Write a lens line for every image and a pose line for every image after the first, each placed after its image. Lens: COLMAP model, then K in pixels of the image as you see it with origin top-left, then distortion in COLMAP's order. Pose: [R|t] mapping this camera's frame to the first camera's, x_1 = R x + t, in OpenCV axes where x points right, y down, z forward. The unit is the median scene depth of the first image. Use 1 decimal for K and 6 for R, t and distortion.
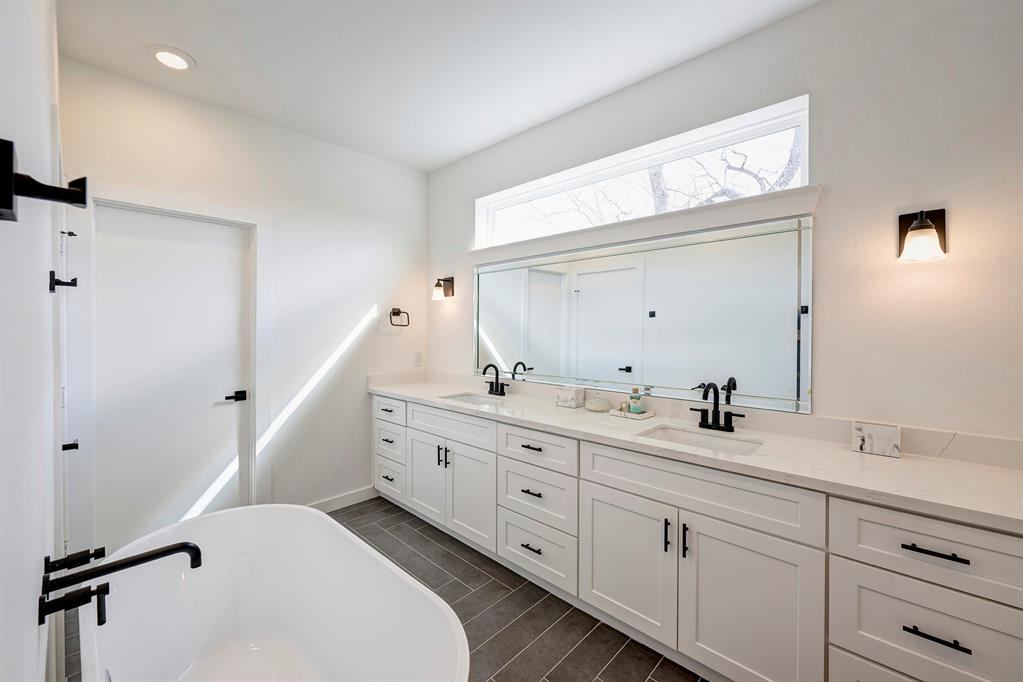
lens RADIAL K [[420.4, 0, 501.7], [0, 420.4, 336.0], [0, 0, 1]] dist [-0.001495, -0.000069]
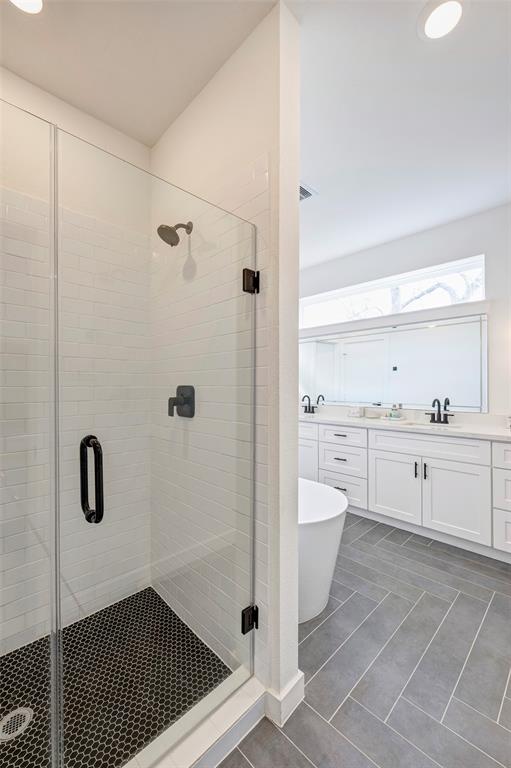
lens RADIAL K [[316.6, 0, 259.5], [0, 316.6, 385.3], [0, 0, 1]] dist [-0.000735, 0.000056]
pose [[0.999550, -0.001933, -0.029943, -0.268807], [0.001483, 0.999886, -0.015021, 0.065989], [0.029969, 0.014970, 0.999439, -0.476473]]
